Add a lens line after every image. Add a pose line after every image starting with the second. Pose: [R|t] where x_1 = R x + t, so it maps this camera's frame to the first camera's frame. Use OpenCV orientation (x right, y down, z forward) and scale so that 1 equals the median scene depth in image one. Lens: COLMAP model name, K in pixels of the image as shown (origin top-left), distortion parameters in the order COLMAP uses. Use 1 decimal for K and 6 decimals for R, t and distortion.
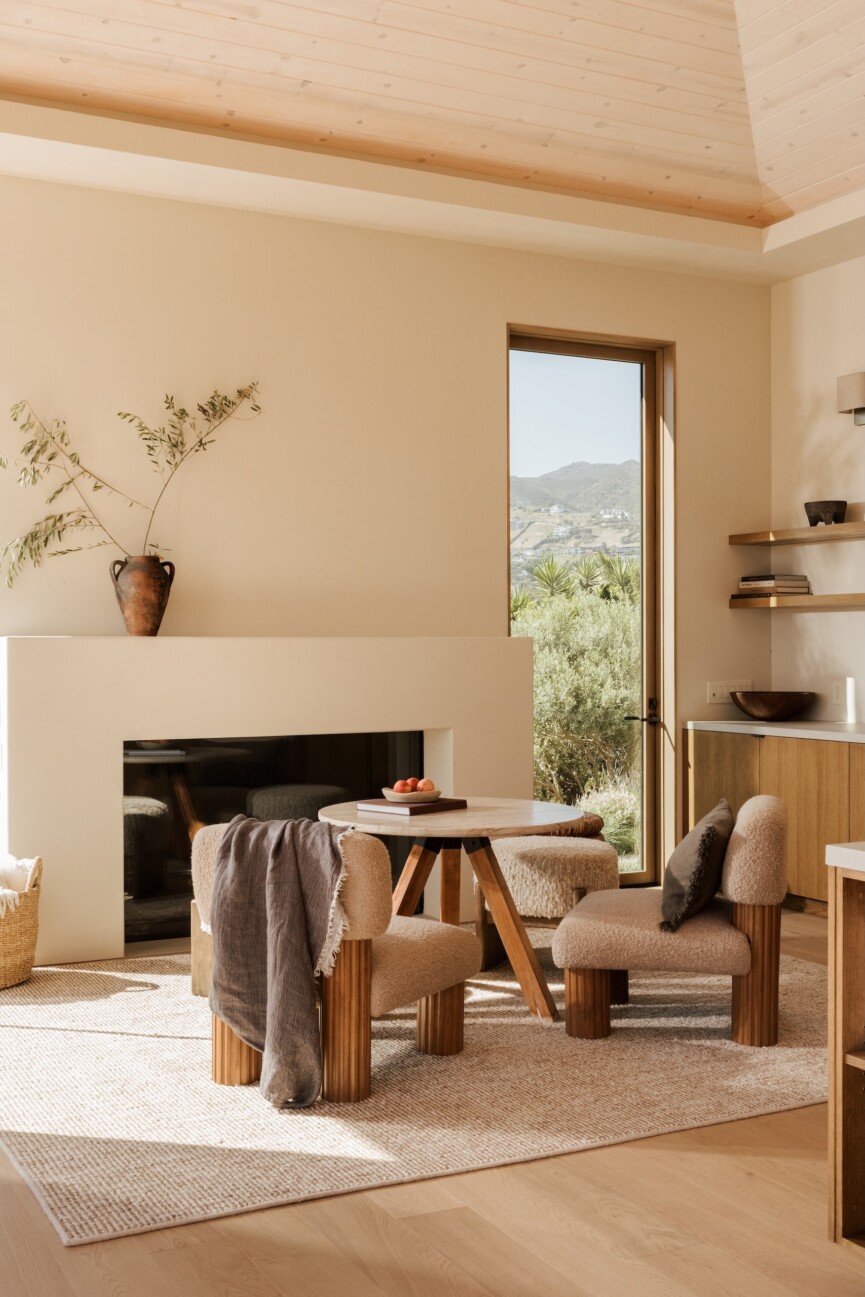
lens RADIAL K [[1433.4, 0, 430.5], [0, 1433.4, 658.2], [0, 0, 1]] dist [-0.005190, 0.024432]
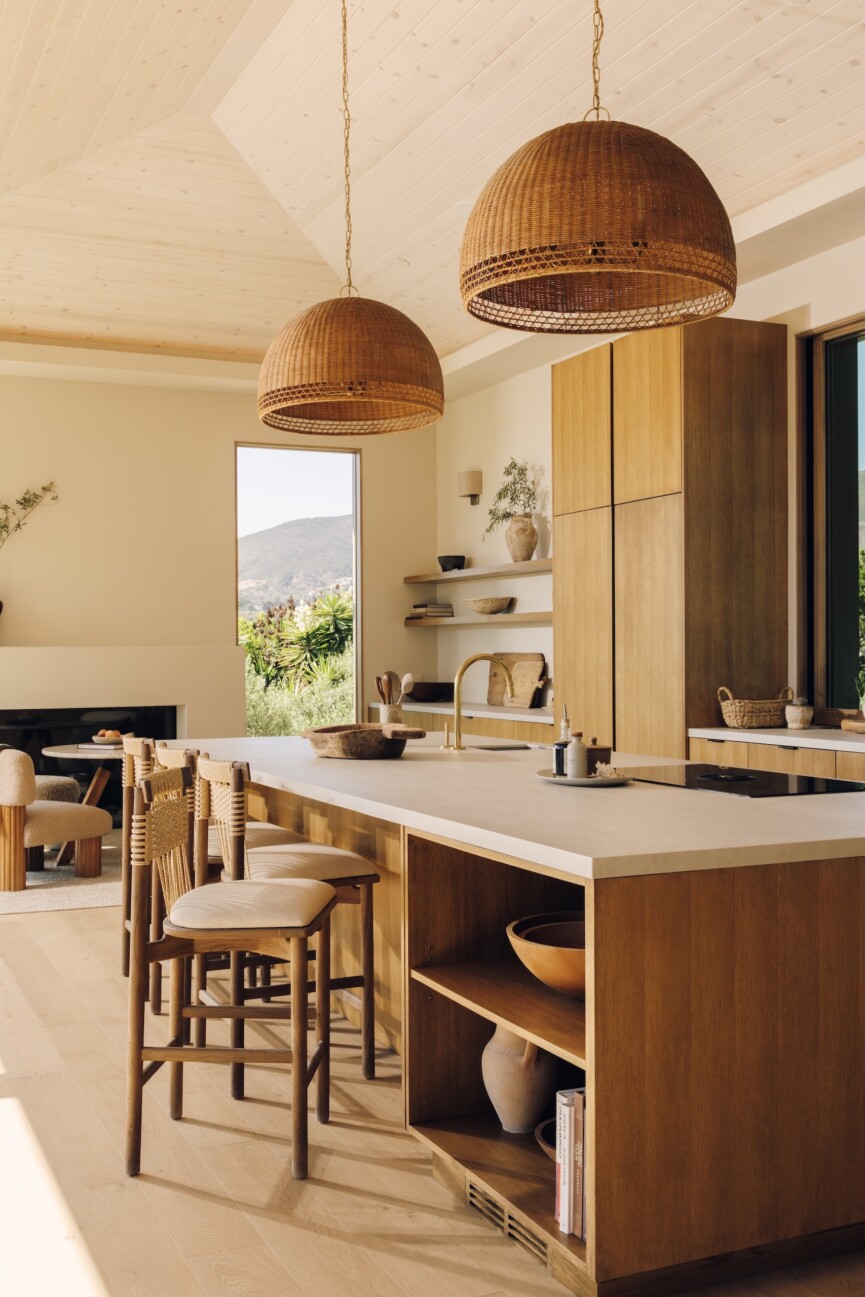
lens RADIAL K [[1327.7, 0, 431.6], [0, 1327.7, 670.7], [0, 0, 1]] dist [-0.006303, -0.005027]
pose [[0.998786, 0.000431, -0.049267, 0.391494], [-0.000179, 0.999987, 0.005132, 0.005589], [0.049268, -0.005117, 0.998772, -0.484401]]
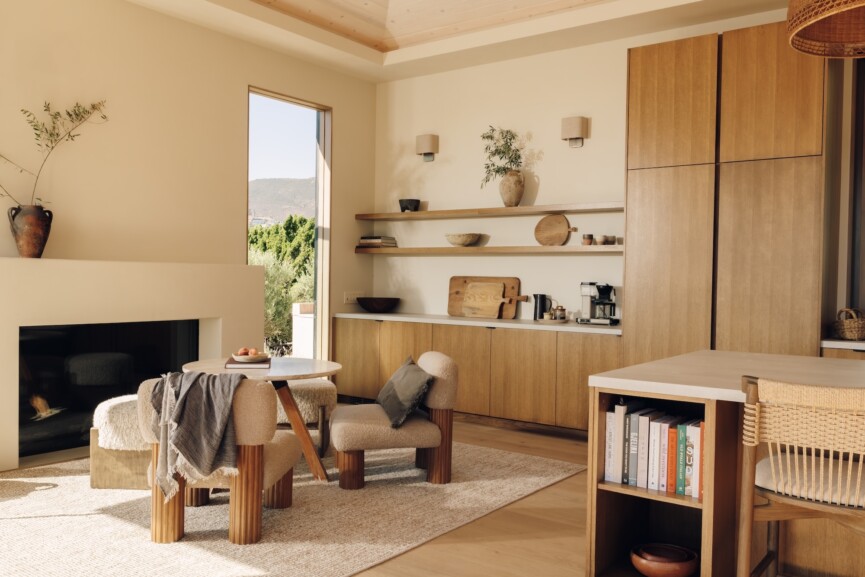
lens RADIAL K [[744.9, 0, 433.9], [0, 744.9, 295.6], [0, 0, 1]] dist [-0.000182, 0.001795]
pose [[0.898482, 0.008180, 0.438935, -0.163278], [-0.016248, 0.999761, 0.014626, 0.006180], [-0.438710, -0.020273, 0.898400, 0.095779]]
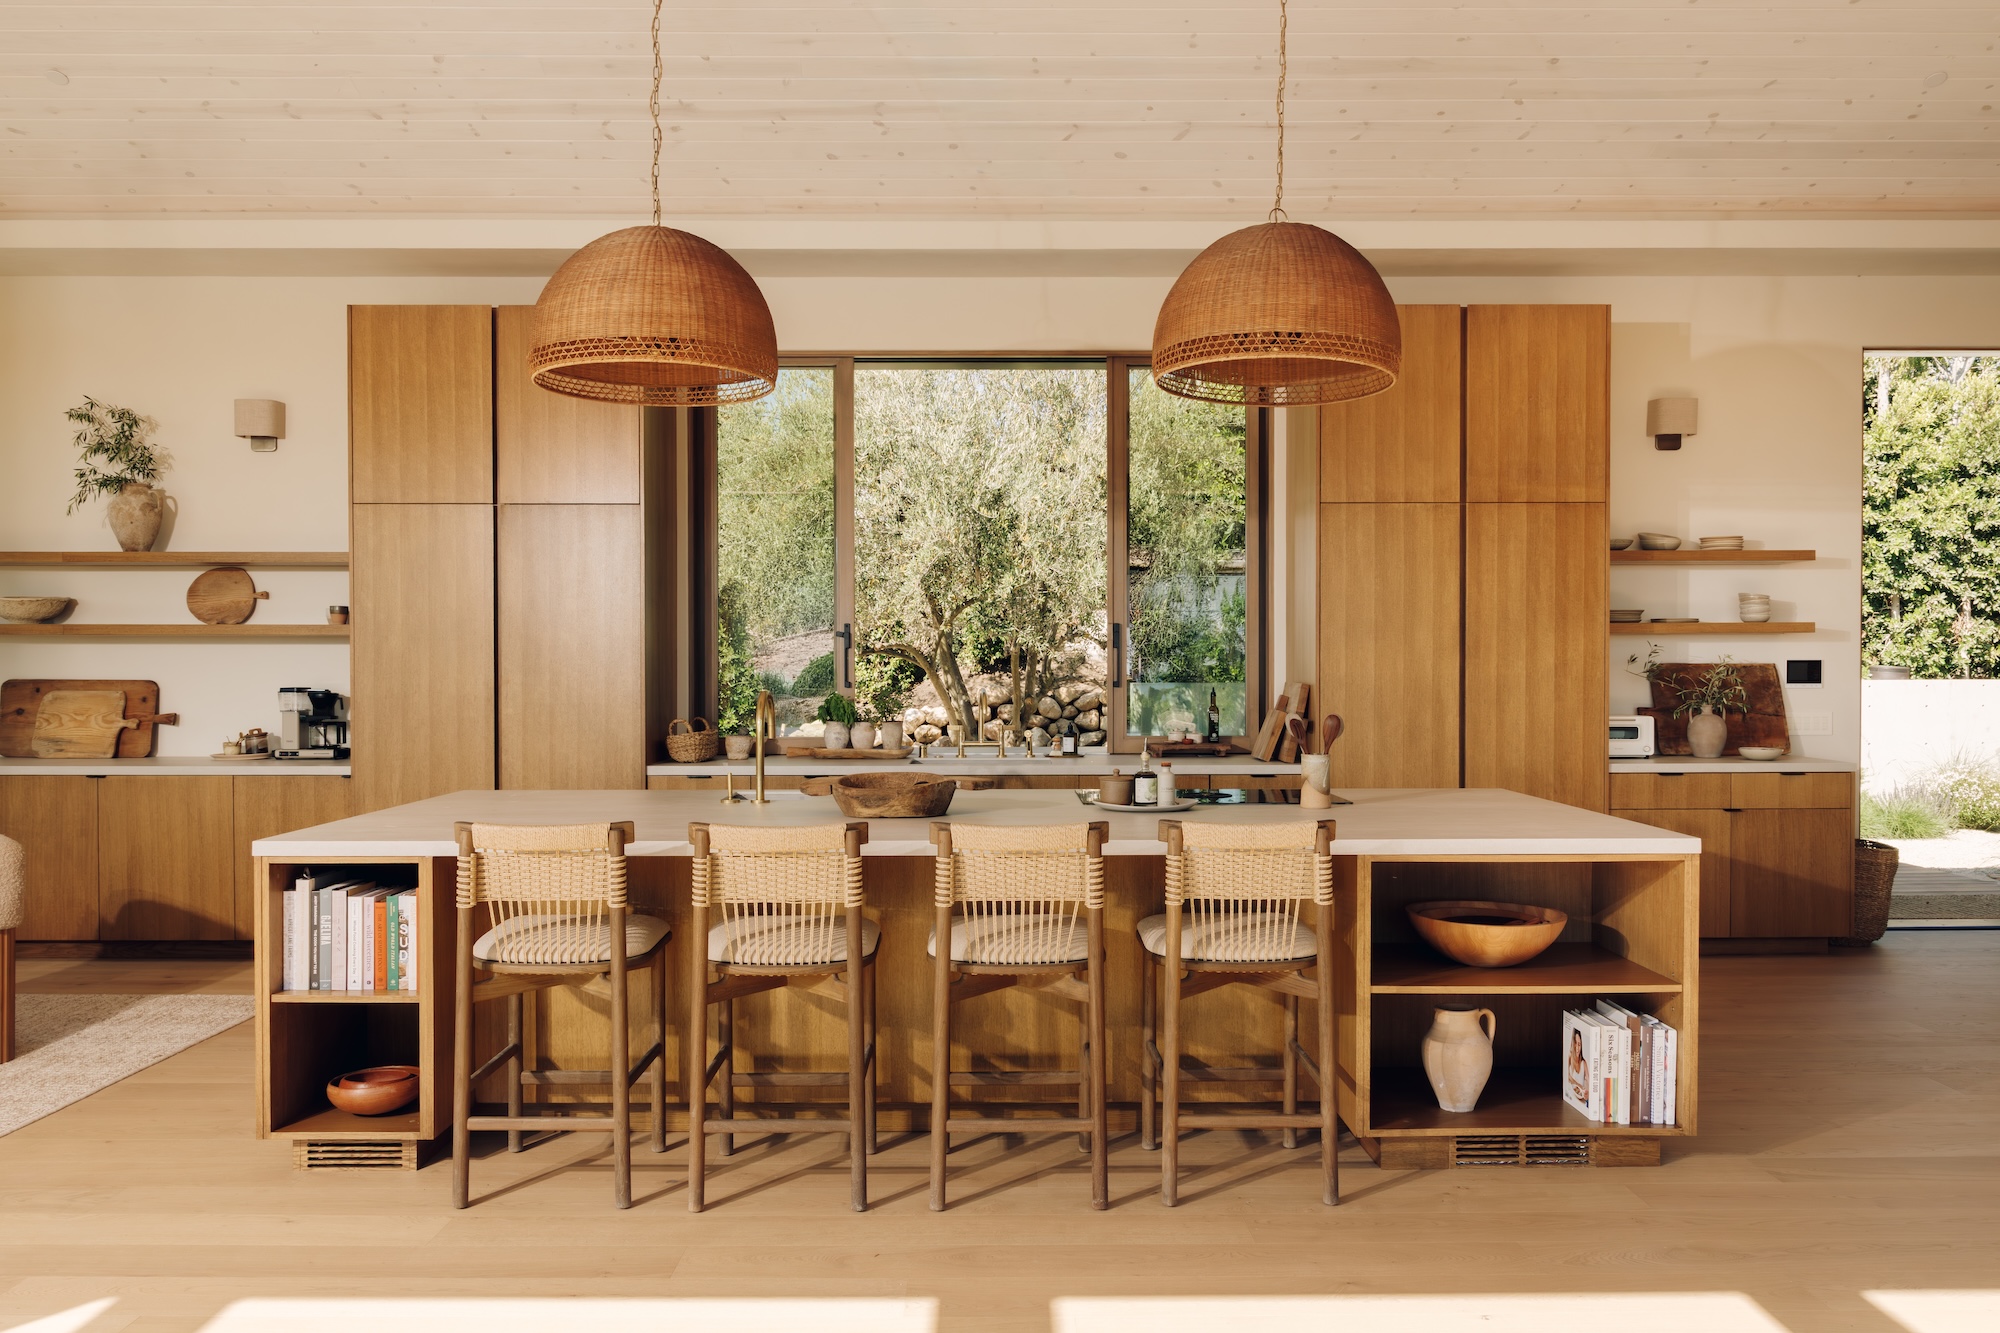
lens RADIAL K [[1413.6, 0, 996.3], [0, 1413.6, 681.1], [0, 0, 1]] dist [0.000682, 0.001858]
pose [[0.463040, -0.007715, 0.886304, -0.264292], [0.005000, 0.999969, 0.006093, -0.009897], [-0.886323, 0.001611, 0.463064, -0.098382]]
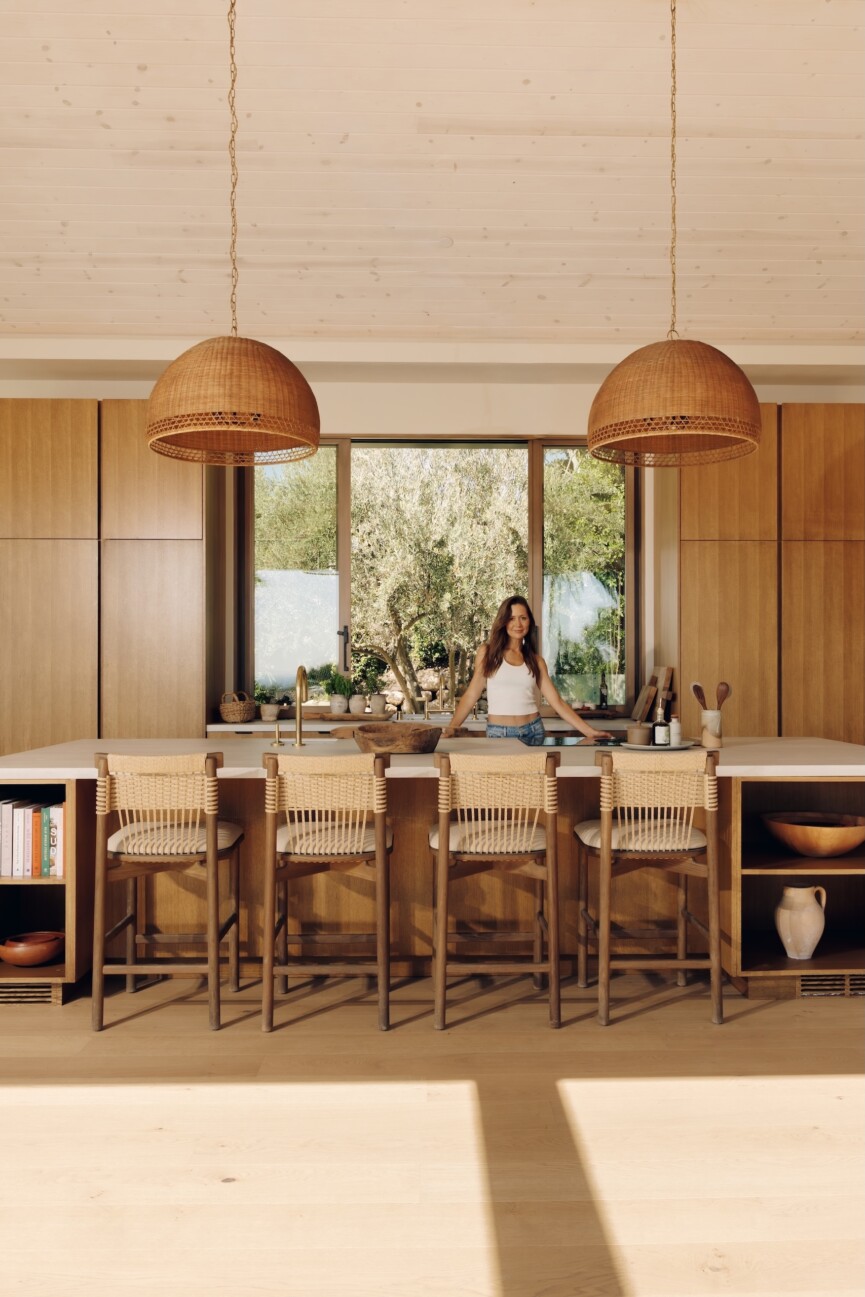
lens RADIAL K [[991.6, 0, 442.7], [0, 991.6, 662.4], [0, 0, 1]] dist [0.005246, -0.003127]
pose [[0.443507, 0.007987, 0.896235, -0.276522], [0.004882, 0.999924, -0.011327, 0.005739], [-0.896258, 0.009399, 0.443434, -0.065031]]
